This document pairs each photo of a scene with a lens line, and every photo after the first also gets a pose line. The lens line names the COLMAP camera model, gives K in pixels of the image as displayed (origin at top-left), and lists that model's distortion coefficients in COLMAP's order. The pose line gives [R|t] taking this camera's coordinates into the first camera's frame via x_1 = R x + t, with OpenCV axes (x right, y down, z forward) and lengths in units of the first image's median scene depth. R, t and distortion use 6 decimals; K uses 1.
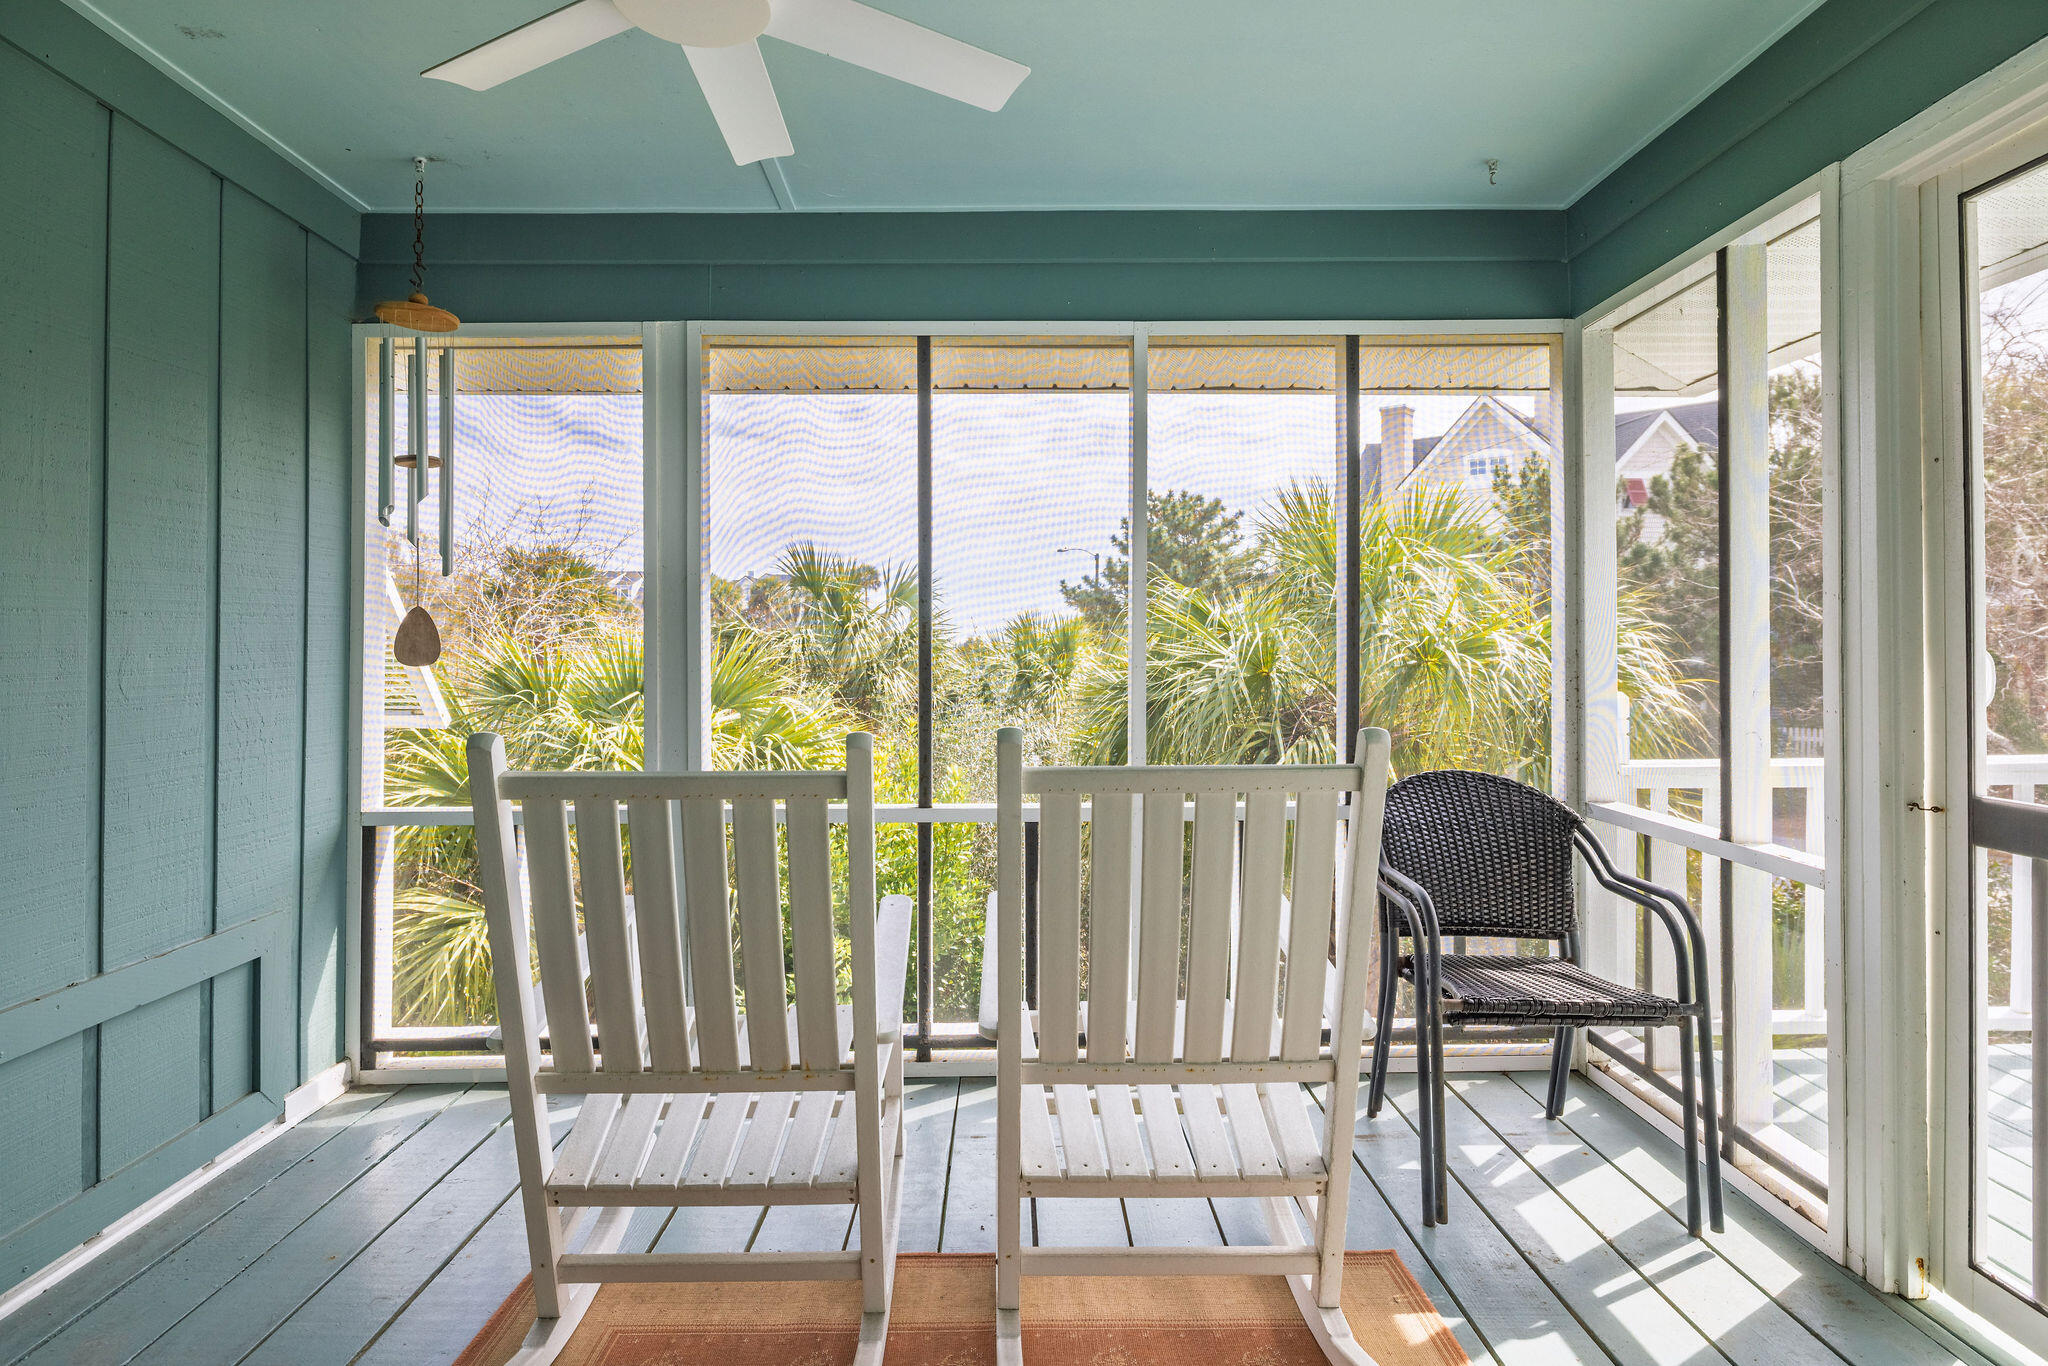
lens RADIAL K [[1071.1, 0, 1021.7], [0, 1071.1, 666.1], [0, 0, 1]] dist [0.000788, 0.000292]
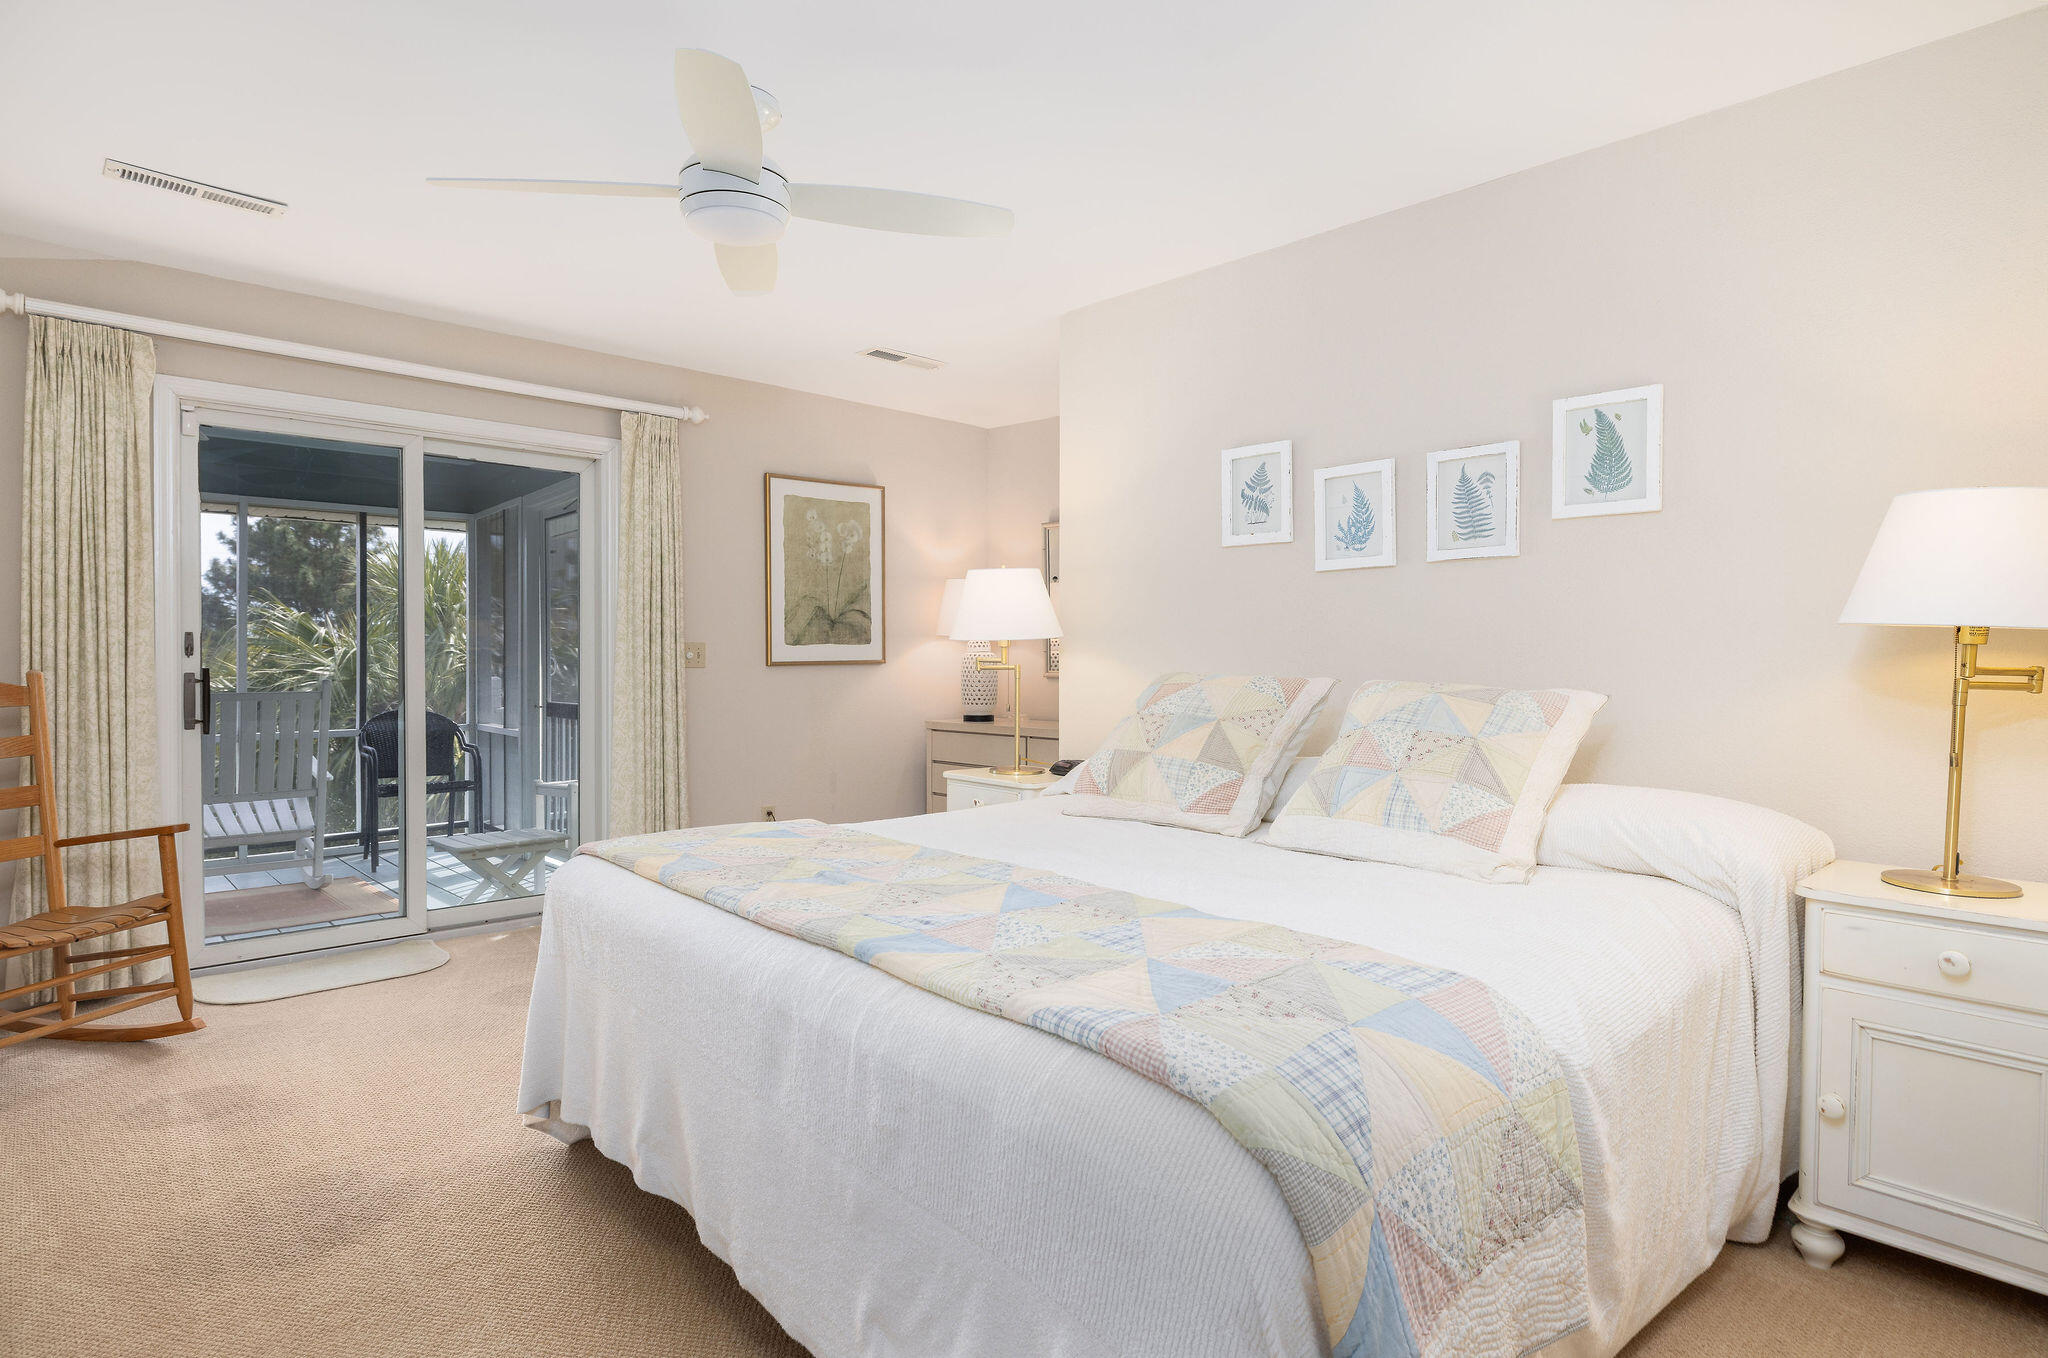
lens RADIAL K [[1071.1, 0, 1020.7], [0, 1071.1, 684.0], [0, 0, 1]] dist [0.000788, 0.000292]
pose [[0.747489, -0.006546, 0.664242, -0.044712], [0.005369, 0.999978, 0.003813, 0.012062], [-0.664252, 0.000717, 0.747508, -0.493790]]
